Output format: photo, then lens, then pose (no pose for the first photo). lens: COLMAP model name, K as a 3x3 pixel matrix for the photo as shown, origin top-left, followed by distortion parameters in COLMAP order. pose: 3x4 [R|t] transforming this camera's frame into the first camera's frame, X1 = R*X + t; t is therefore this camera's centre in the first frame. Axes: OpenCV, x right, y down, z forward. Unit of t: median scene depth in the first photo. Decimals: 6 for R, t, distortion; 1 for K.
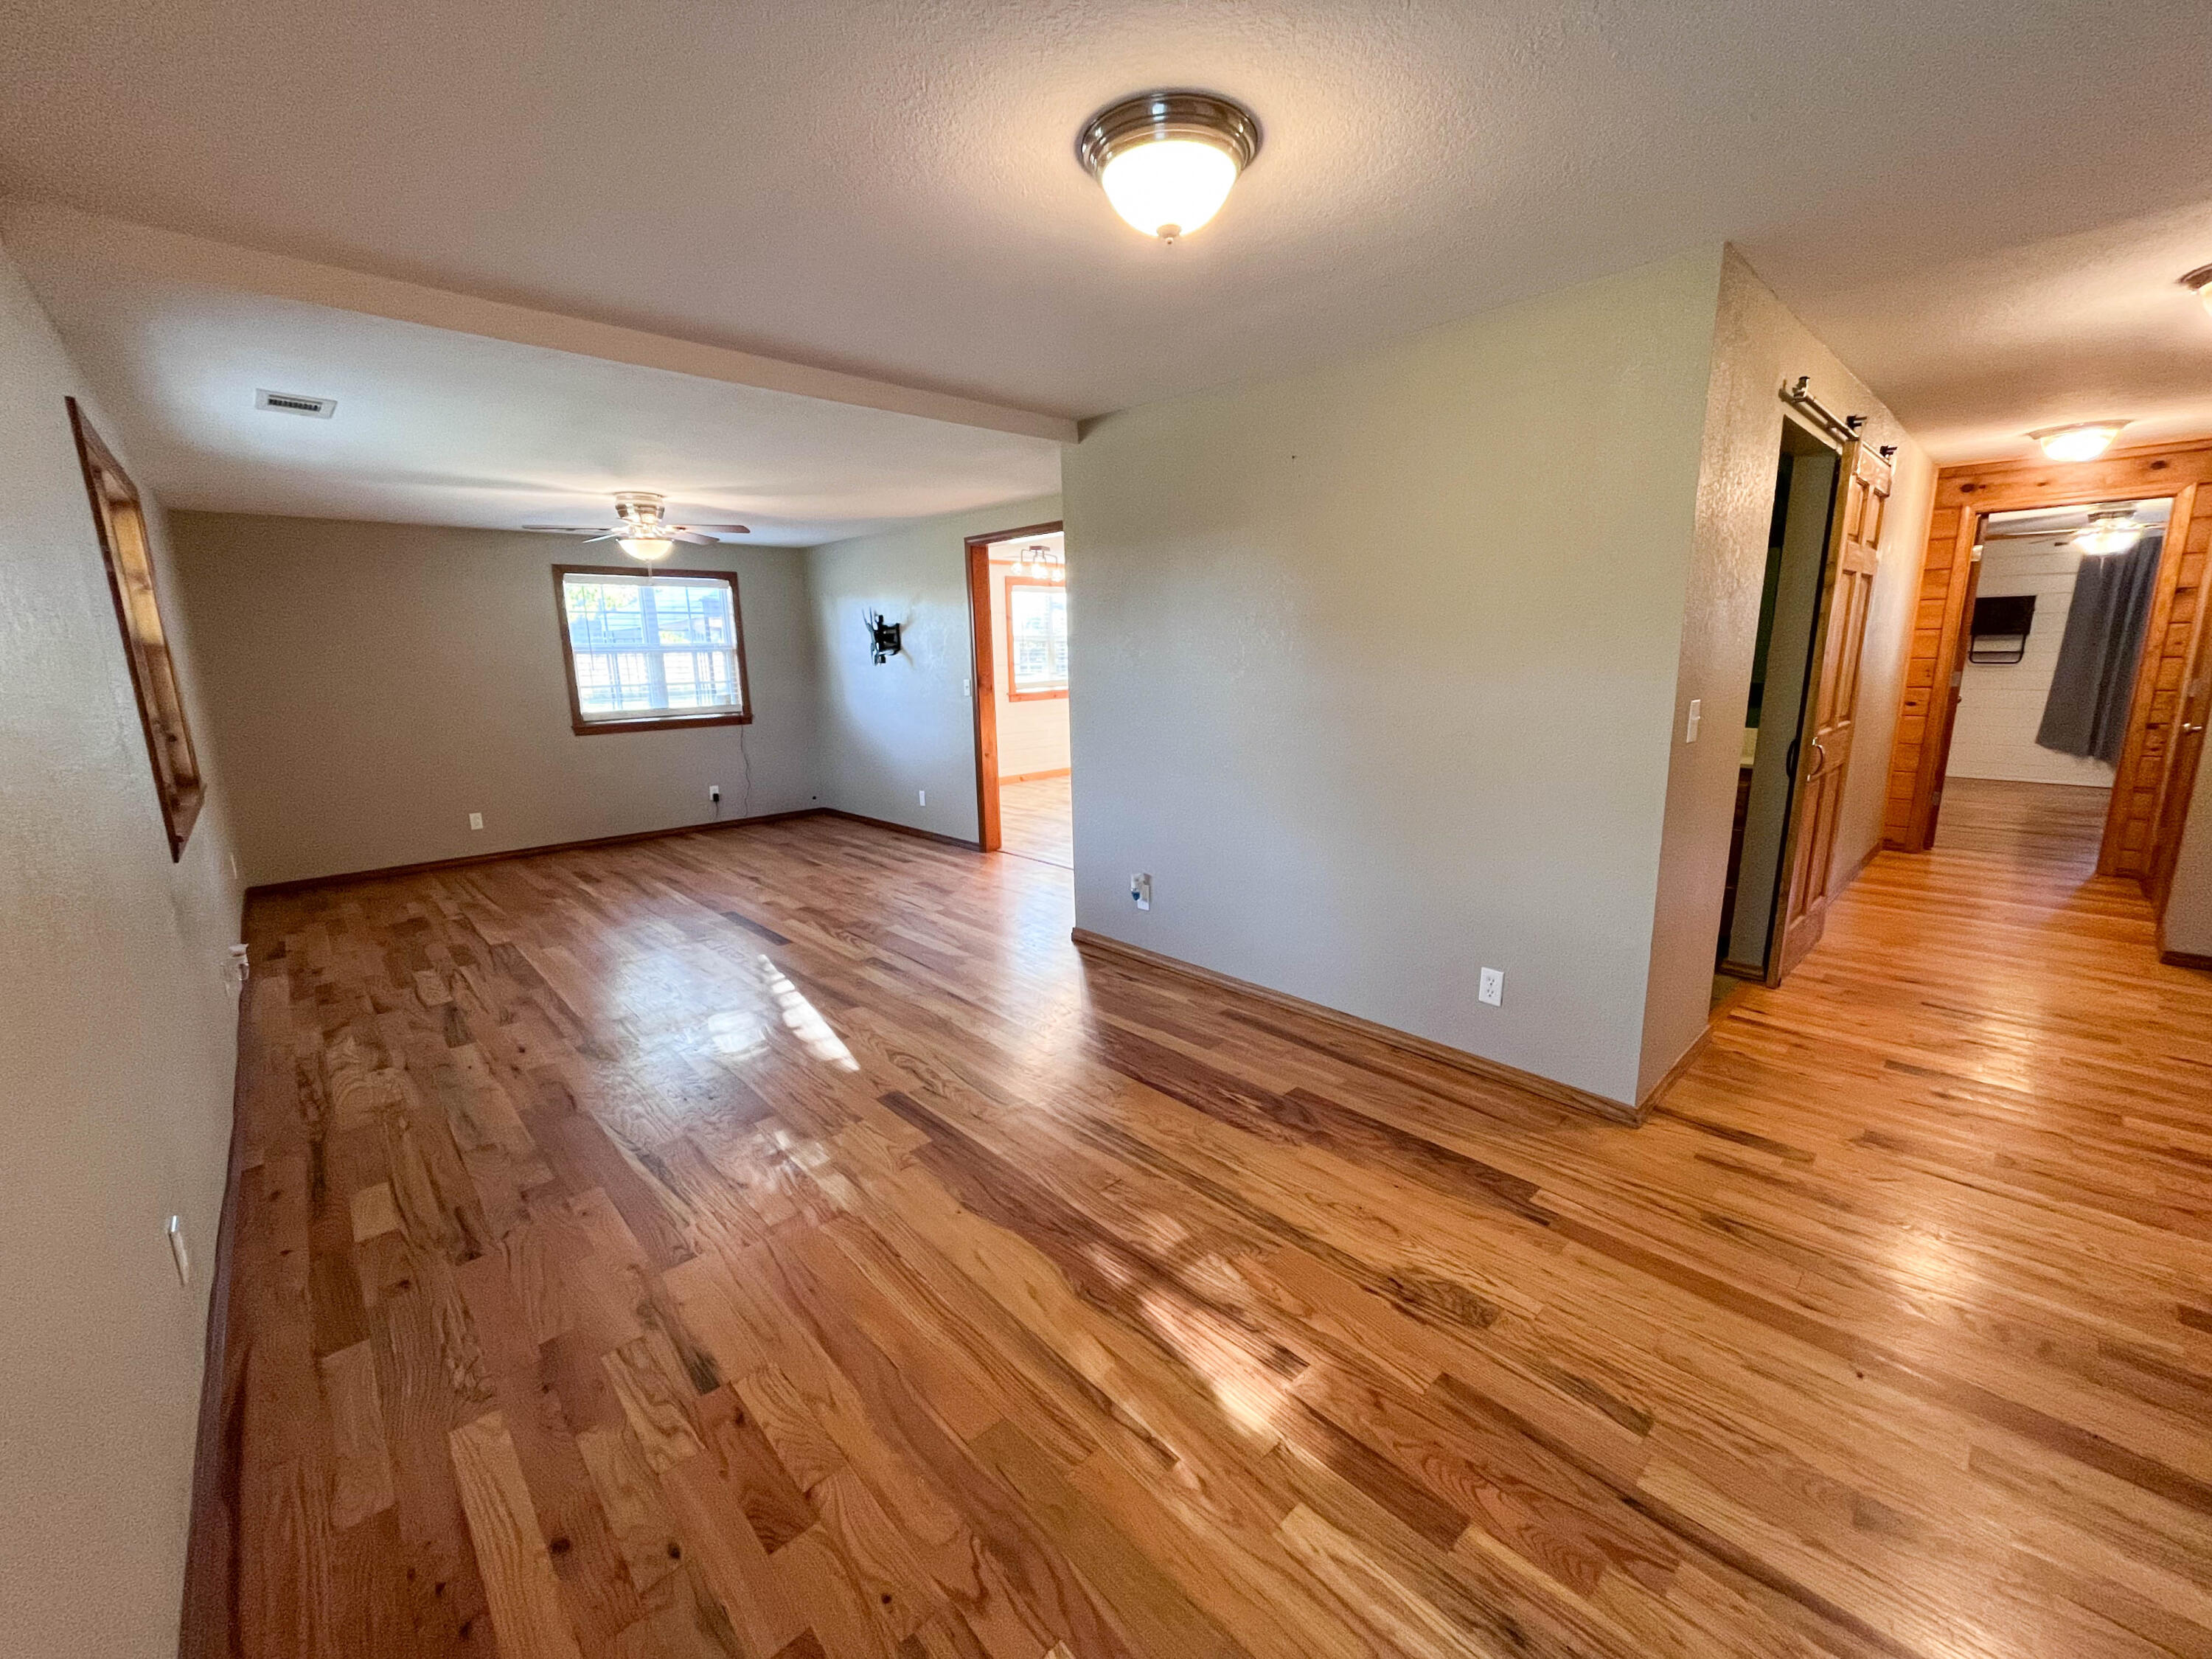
lens RADIAL K [[893.5, 0, 1107.7], [0, 893.5, 831.5], [0, 0, 1]] dist [-0.001340, -0.000035]
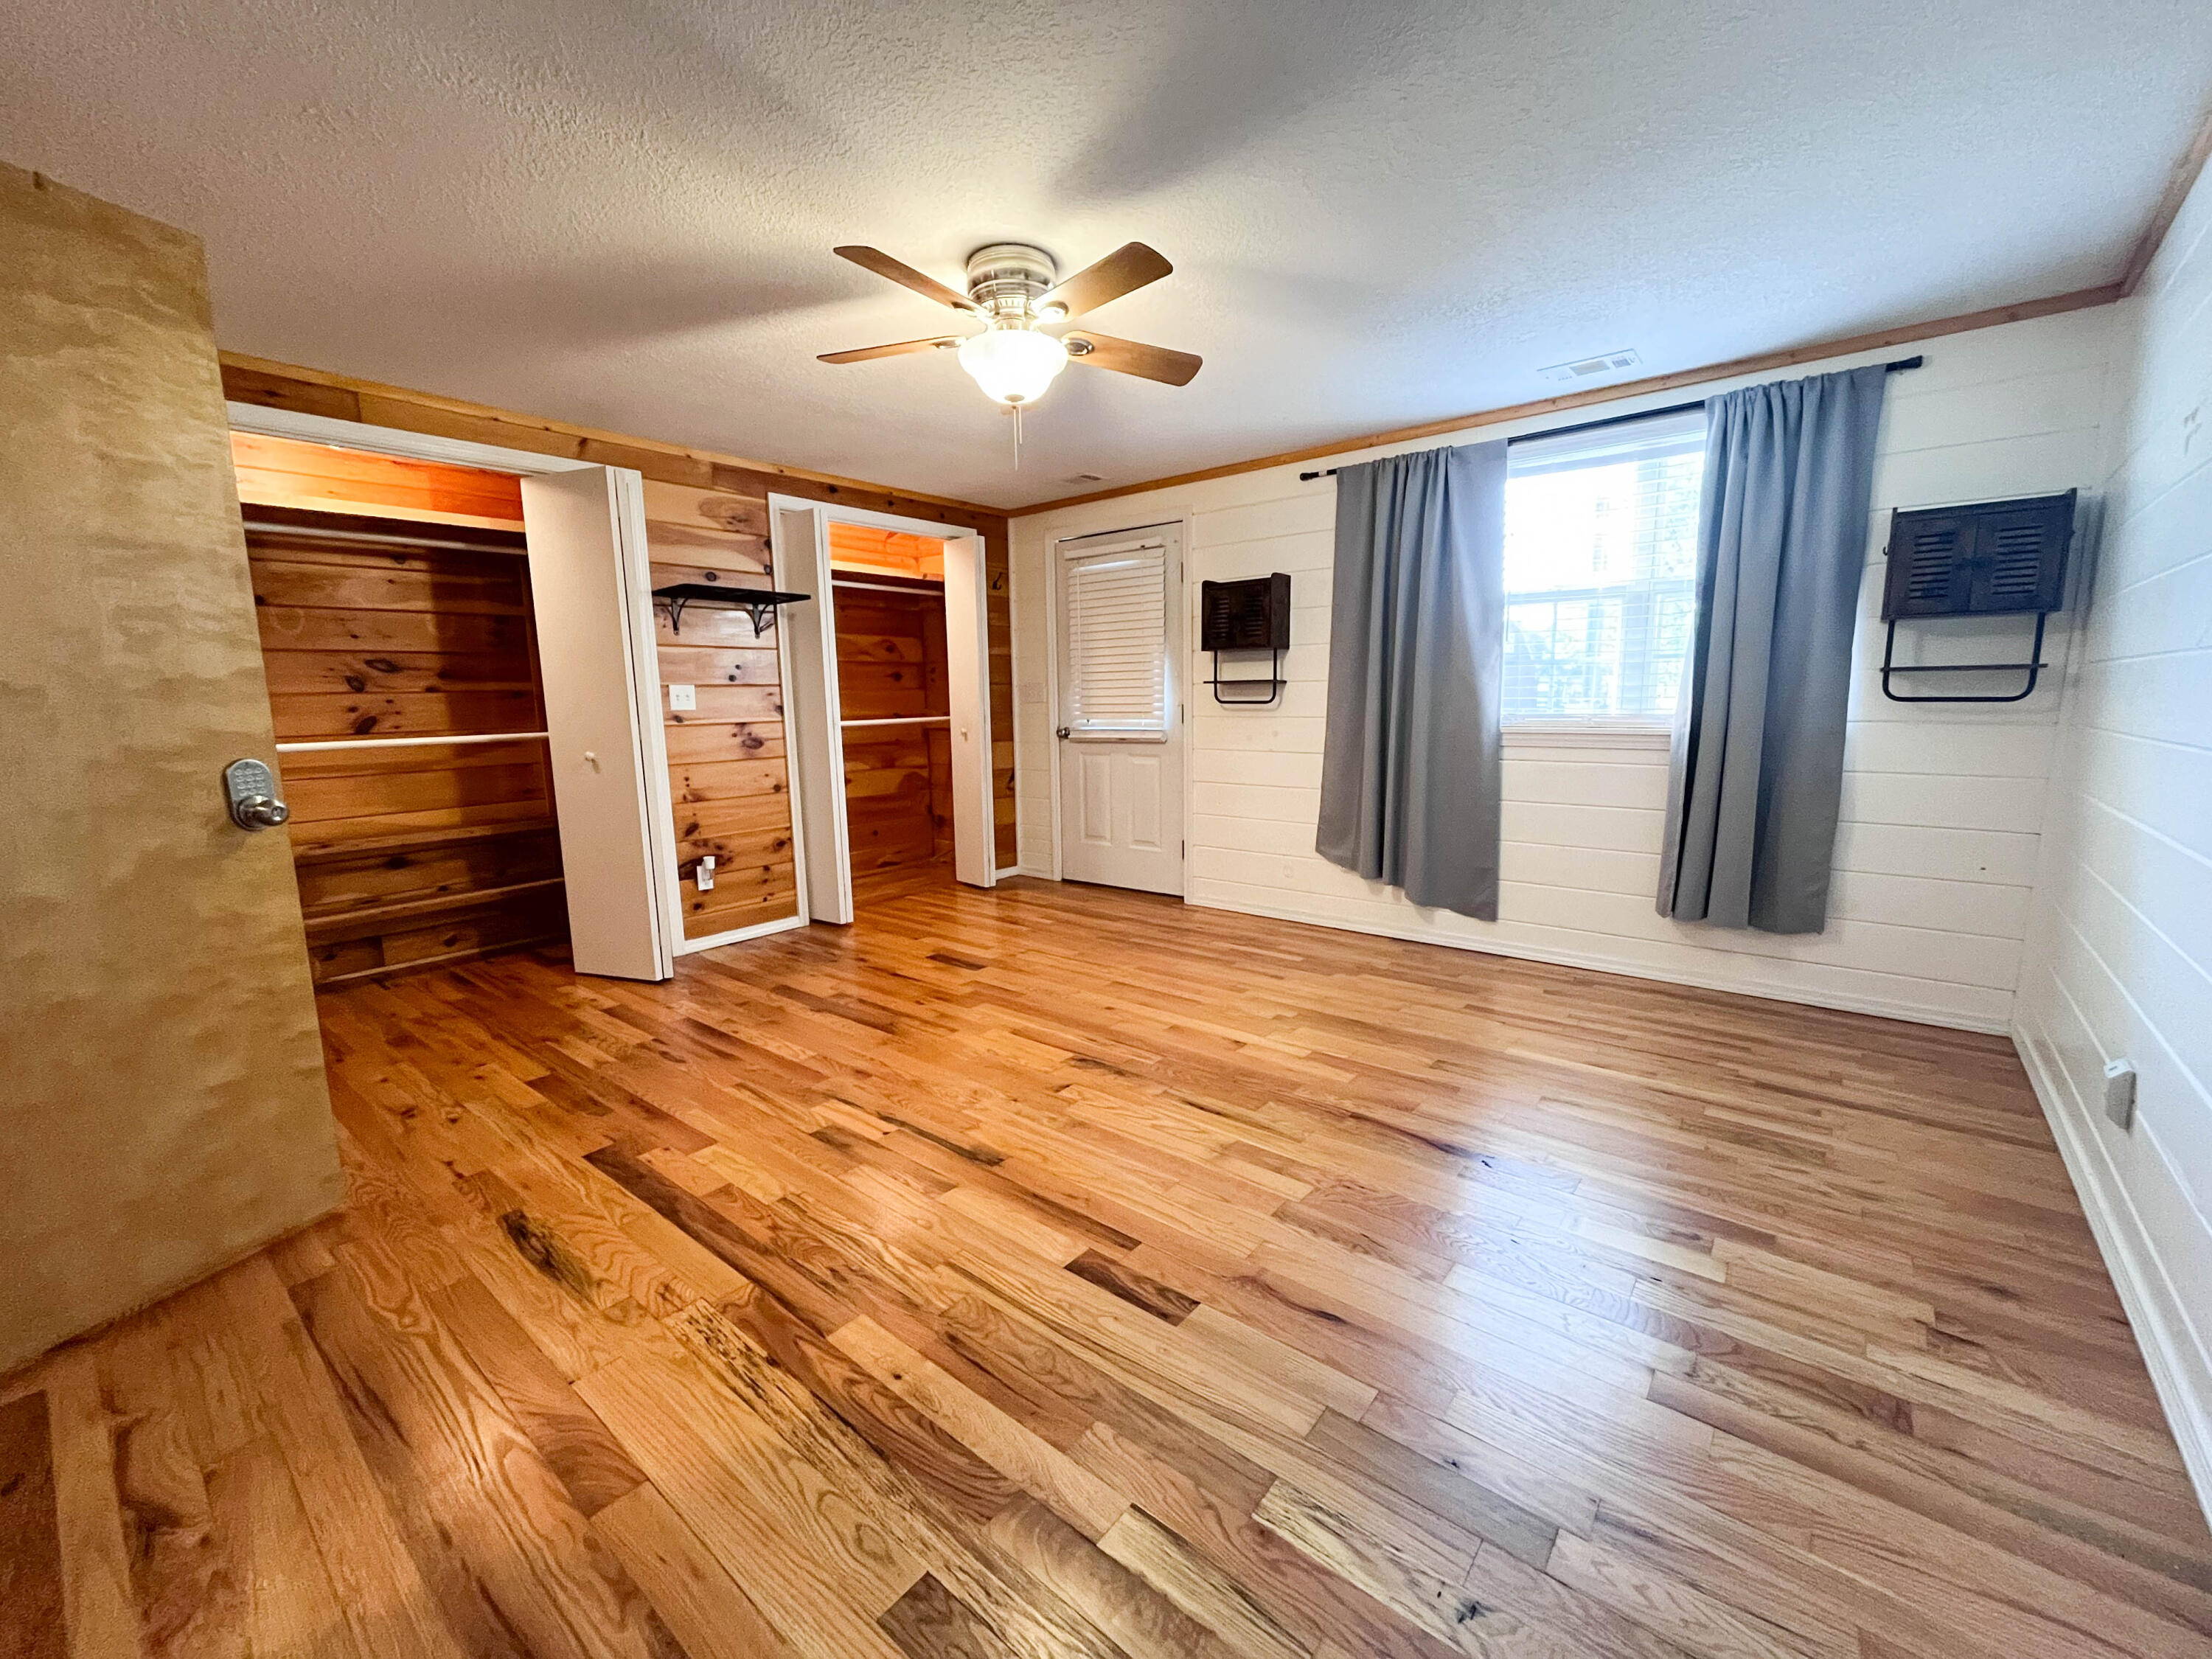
lens RADIAL K [[903.3, 0, 1113.8], [0, 903.3, 835.0], [0, 0, 1]] dist [-0.002390, -0.000212]
pose [[0.991086, -0.023325, 0.131163, 0.882125], [0.029353, 0.998591, -0.044211, -0.091135], [-0.129947, 0.047667, 0.990374, 0.497498]]
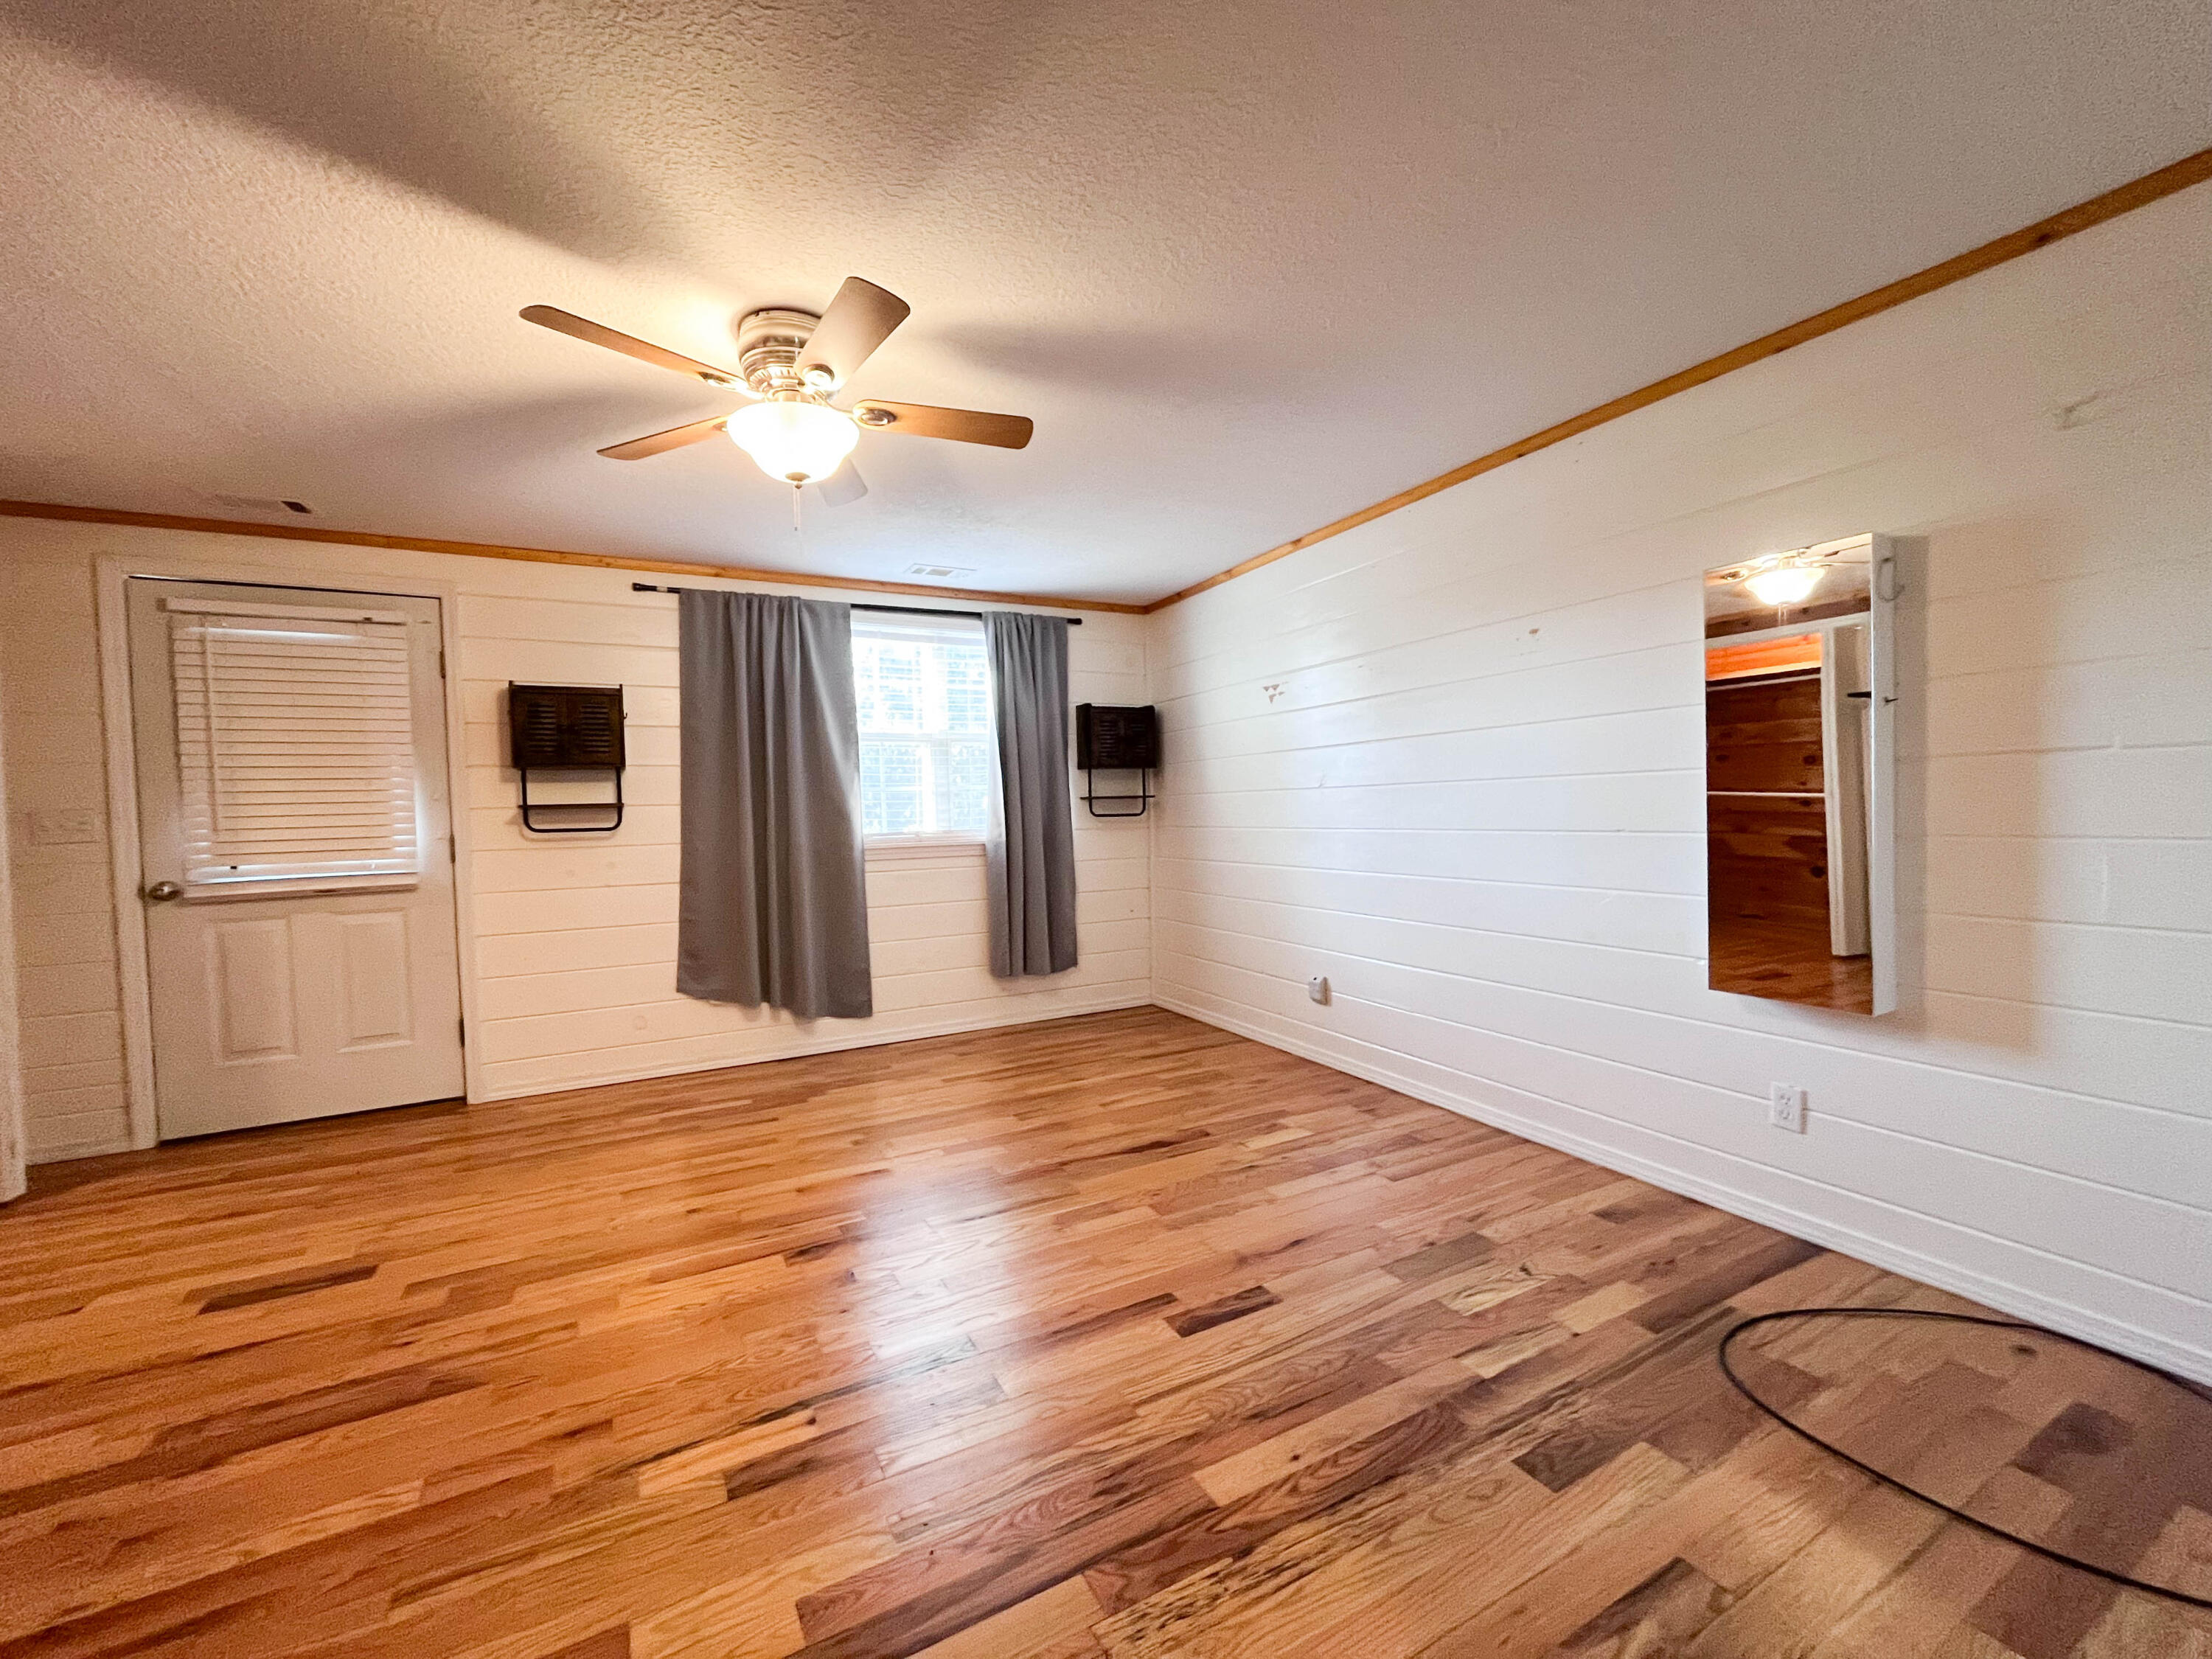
lens RADIAL K [[893.5, 0, 1107.7], [0, 893.5, 831.5], [0, 0, 1]] dist [-0.001340, -0.000035]
pose [[0.252128, -0.022415, 0.967434, 0.657391], [0.212034, 0.976717, -0.032629, -0.122131], [-0.944178, 0.213356, 0.251011, 0.664832]]
